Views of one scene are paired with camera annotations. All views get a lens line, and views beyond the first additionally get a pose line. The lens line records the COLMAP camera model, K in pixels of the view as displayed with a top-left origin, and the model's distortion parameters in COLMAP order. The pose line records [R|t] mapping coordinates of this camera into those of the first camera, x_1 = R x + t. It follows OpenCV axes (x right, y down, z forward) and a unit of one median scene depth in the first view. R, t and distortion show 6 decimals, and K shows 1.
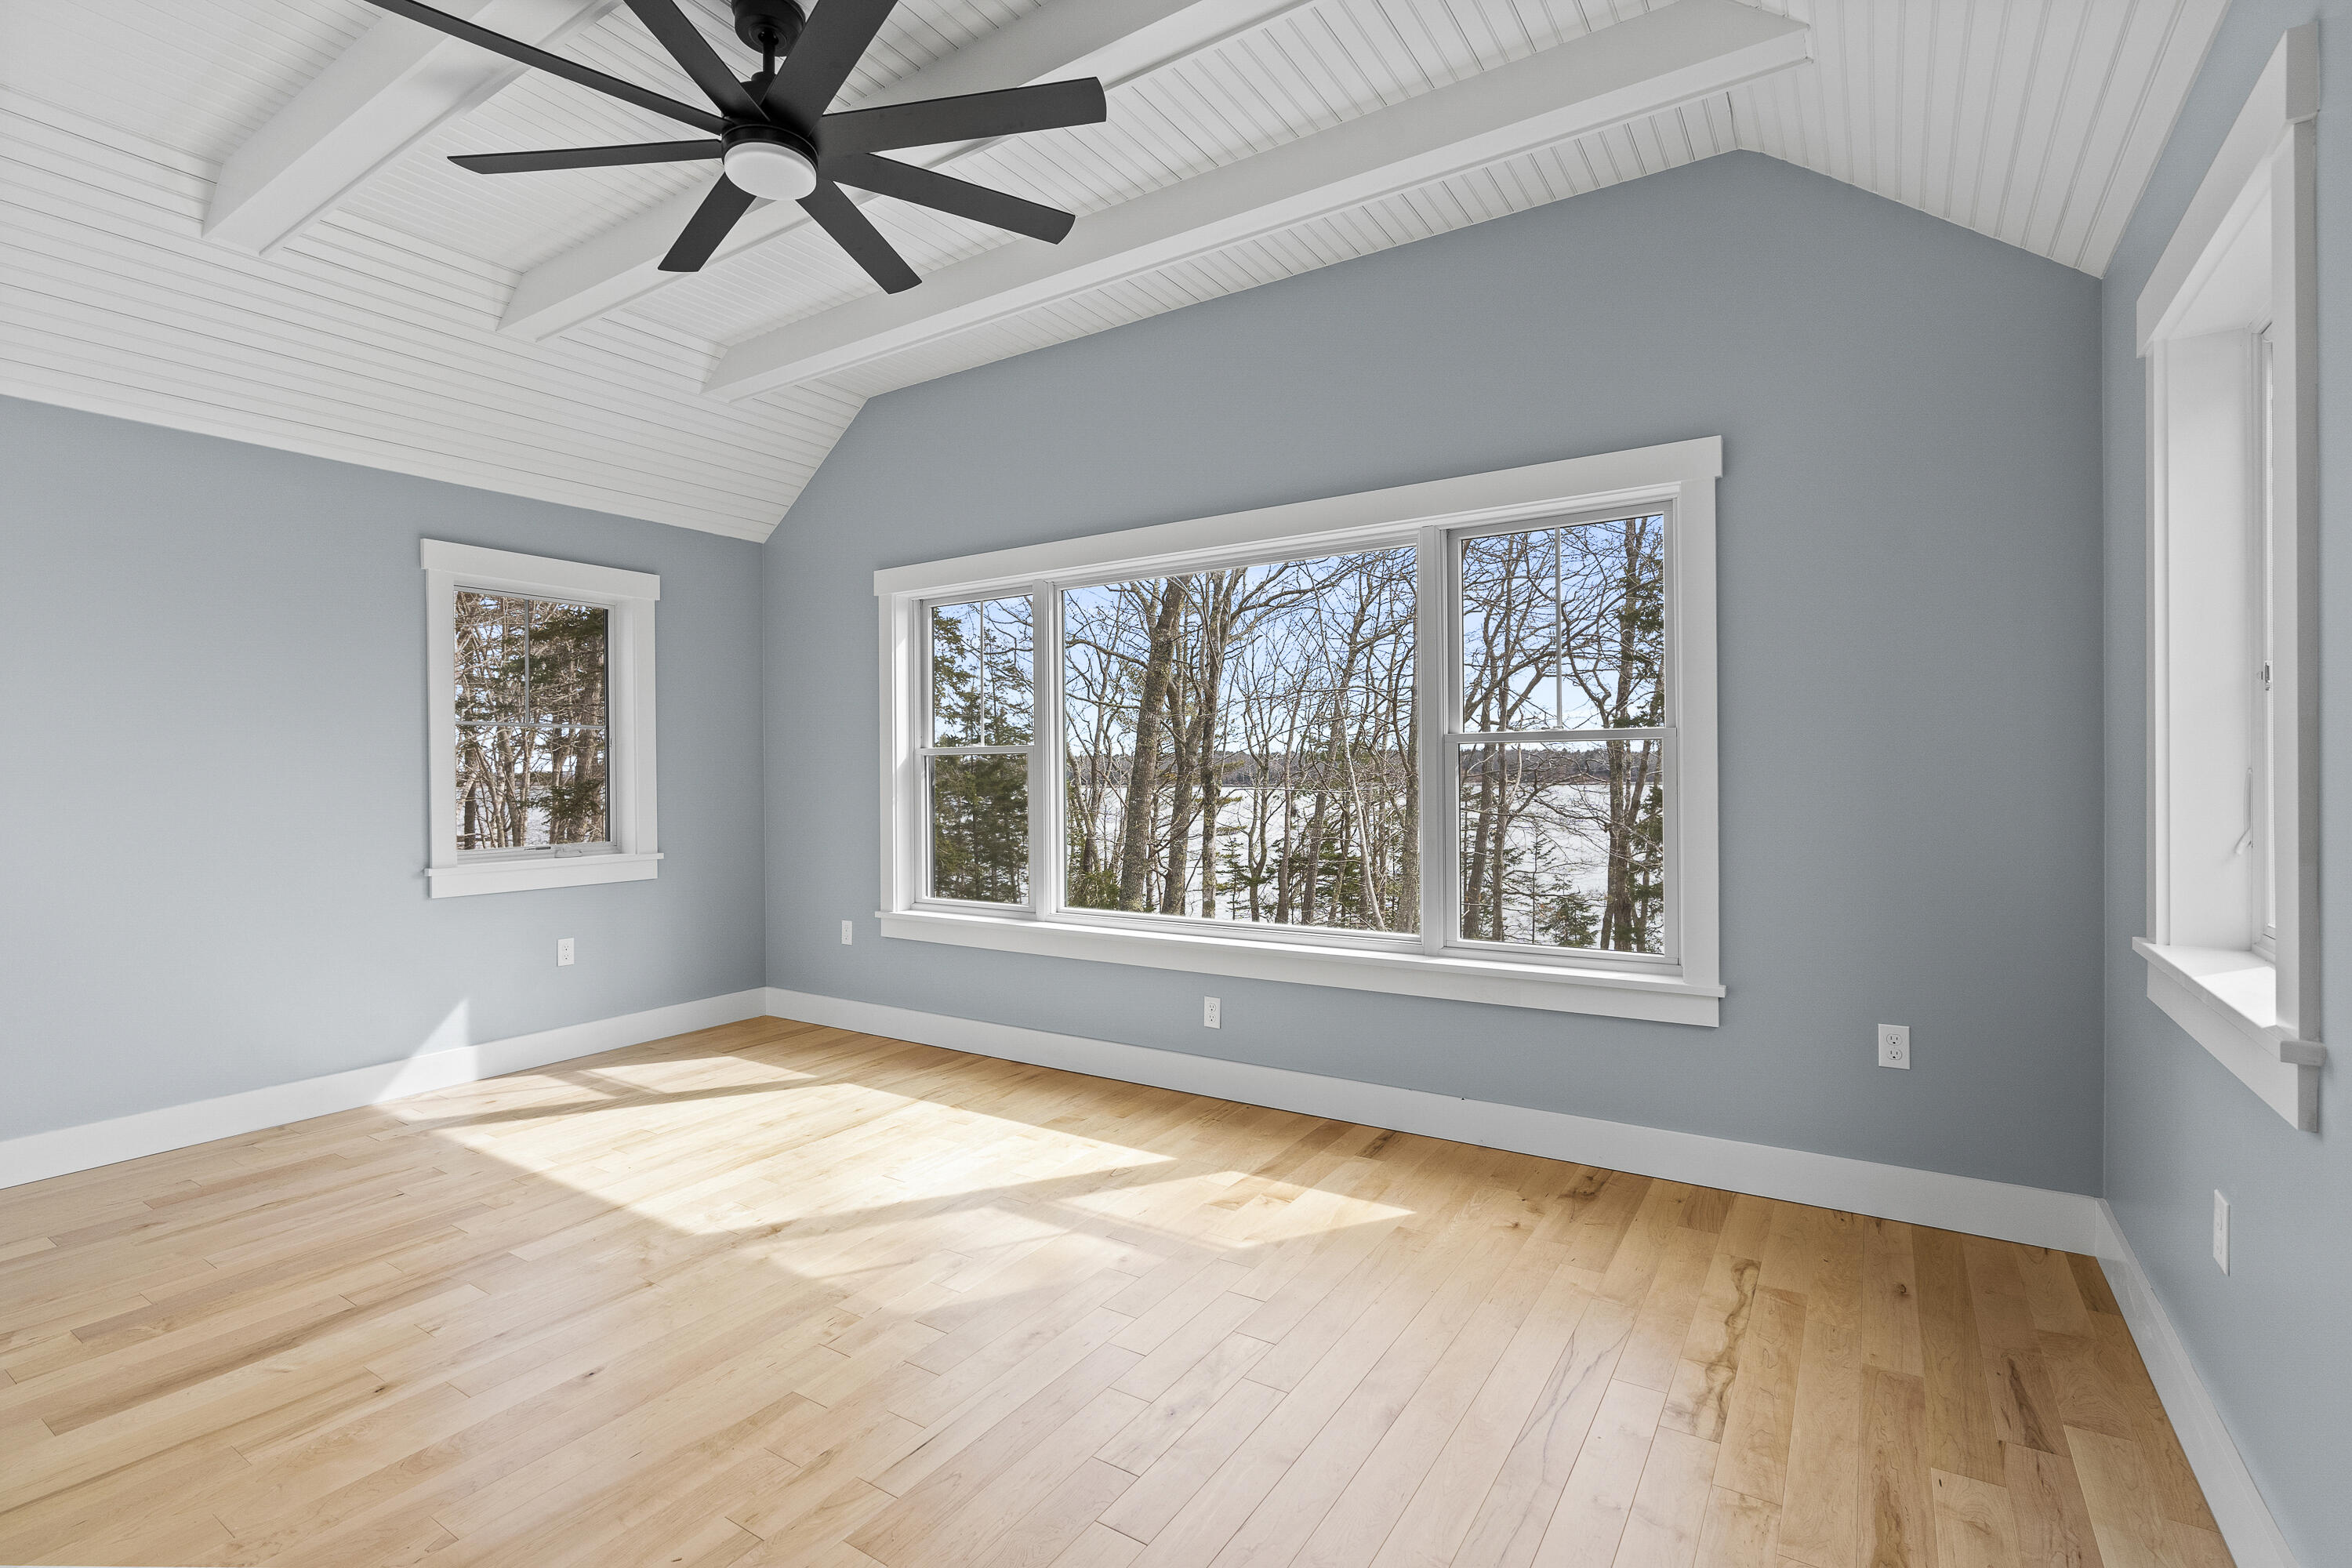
lens RADIAL K [[1076.9, 0, 1176.3], [0, 1076.9, 776.6], [0, 0, 1]] dist [-0.000806, -0.000185]
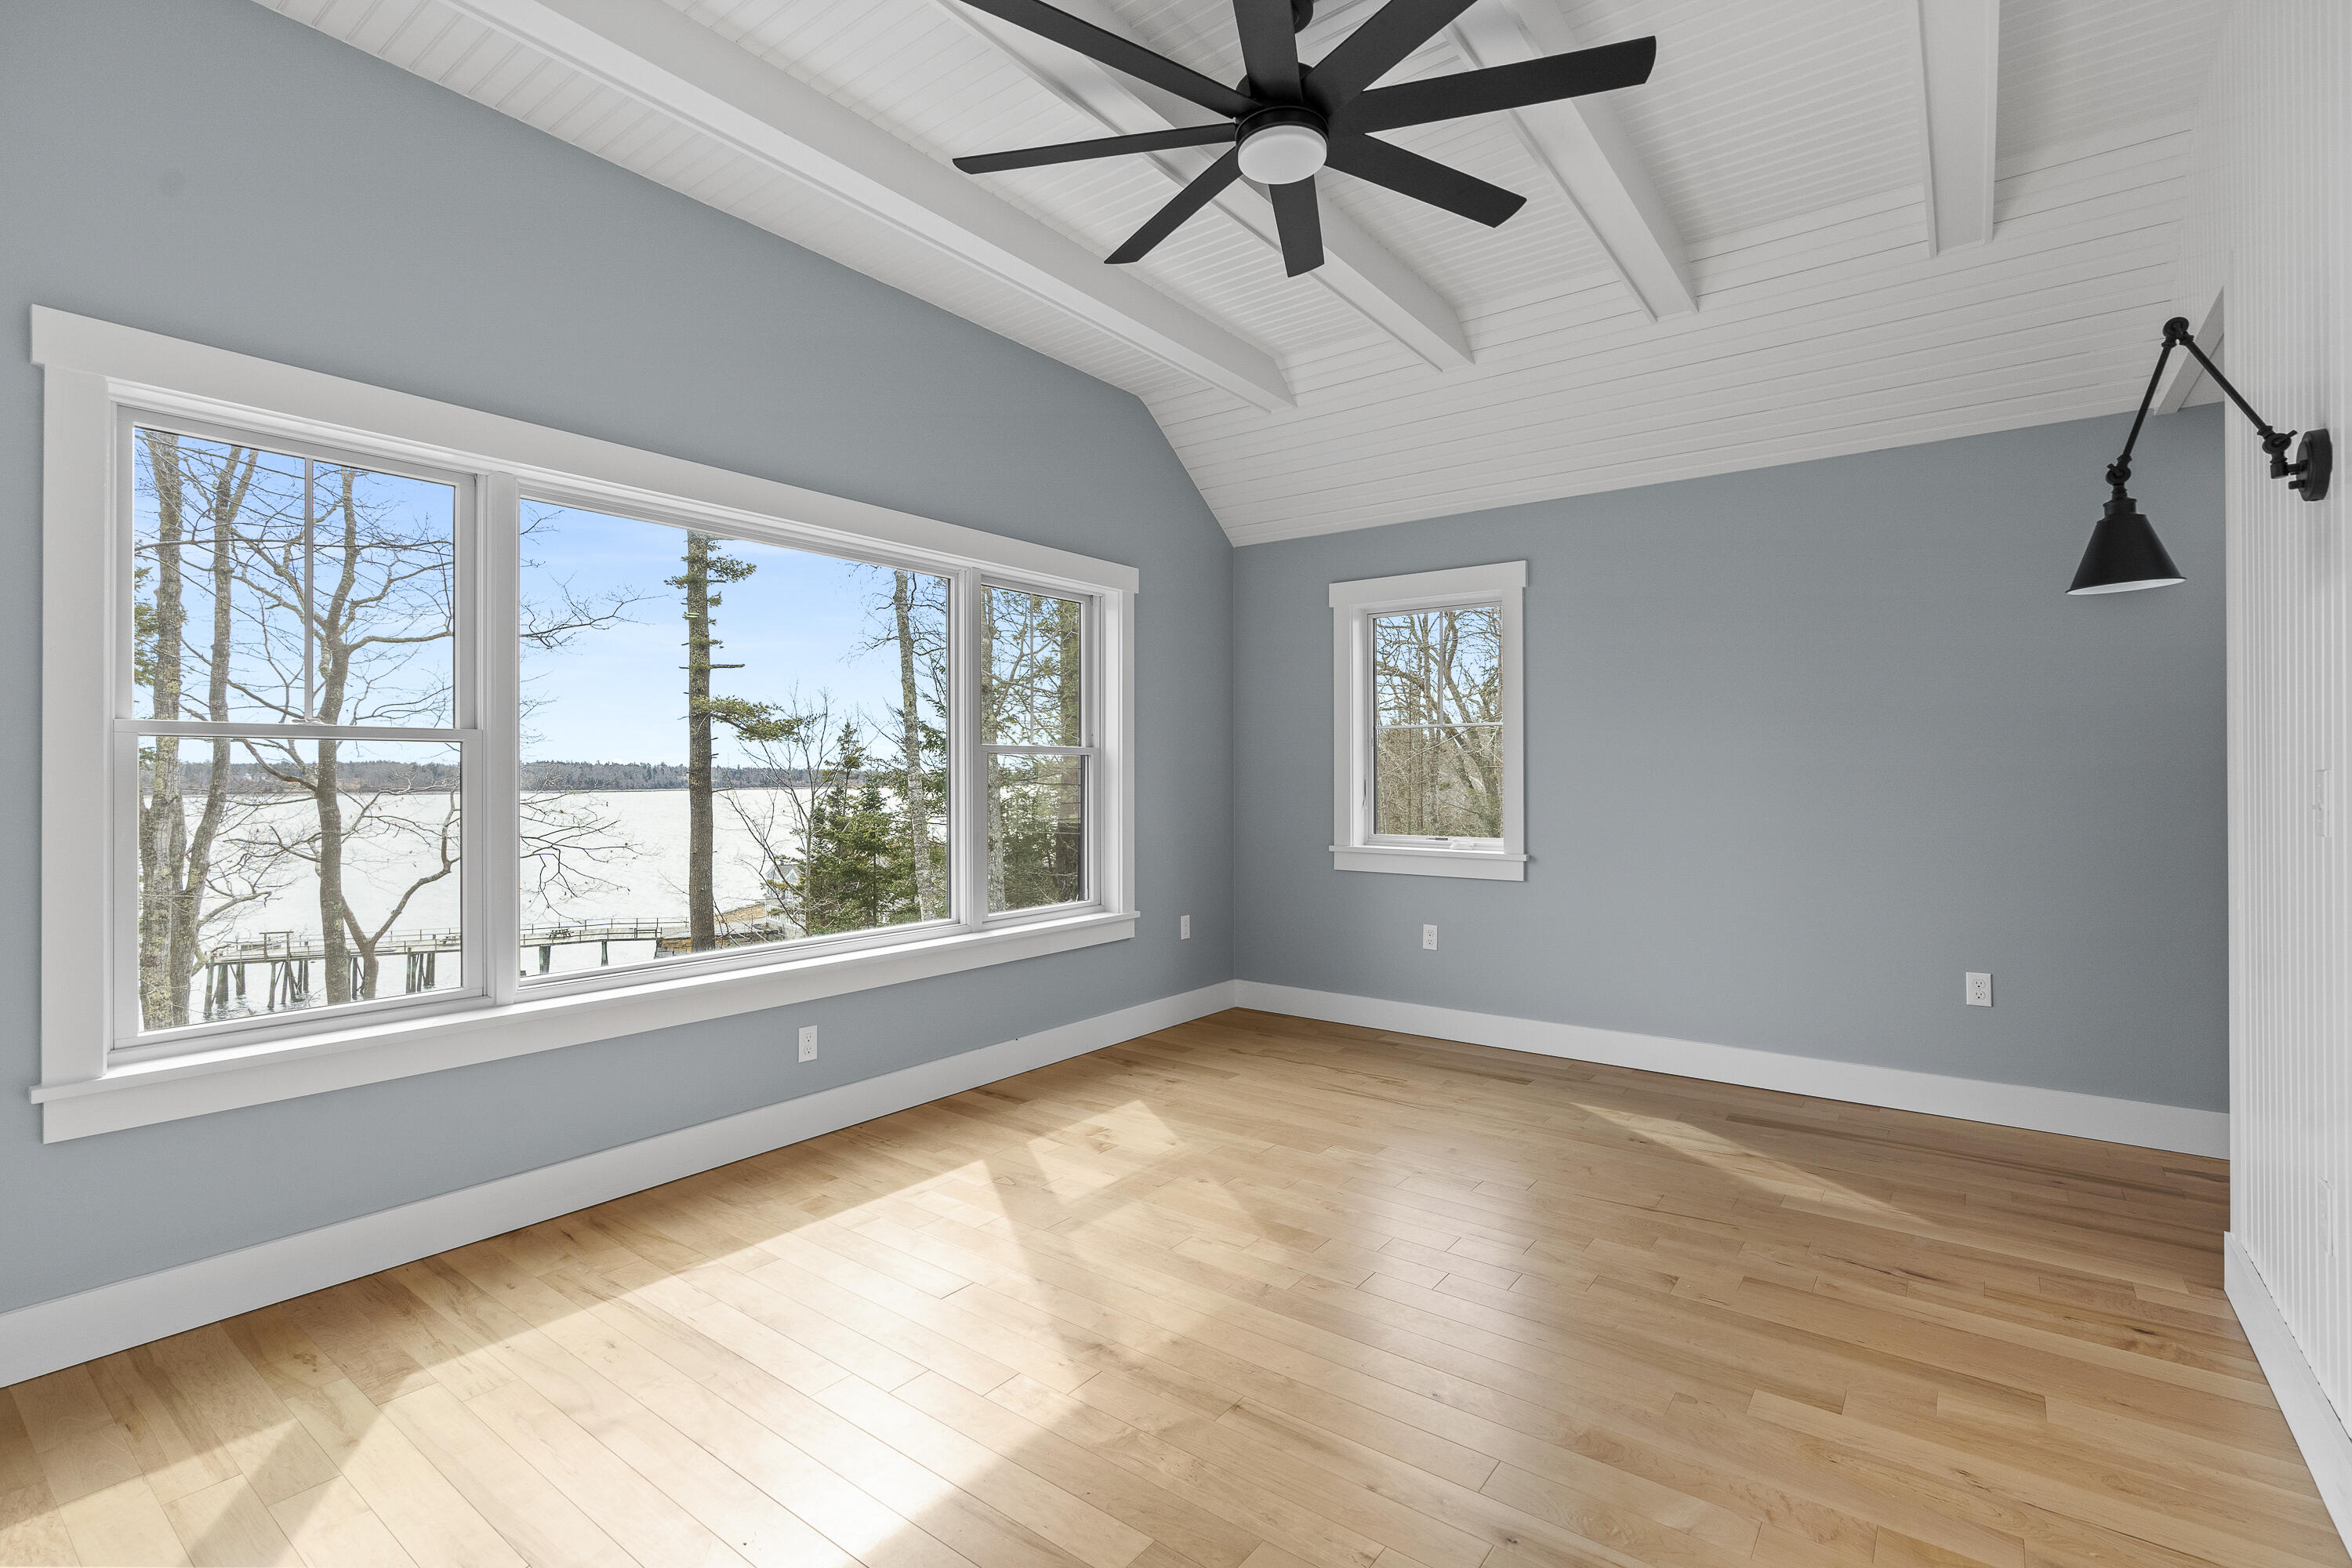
lens RADIAL K [[1076.9, 0, 1151.0], [0, 1076.9, 764.4], [0, 0, 1]] dist [-0.000806, -0.000185]
pose [[0.083126, 0.021207, 0.996313, -0.954620], [0.006428, 0.999741, -0.021817, 0.009541], [-0.996518, 0.008218, 0.082968, 0.729402]]
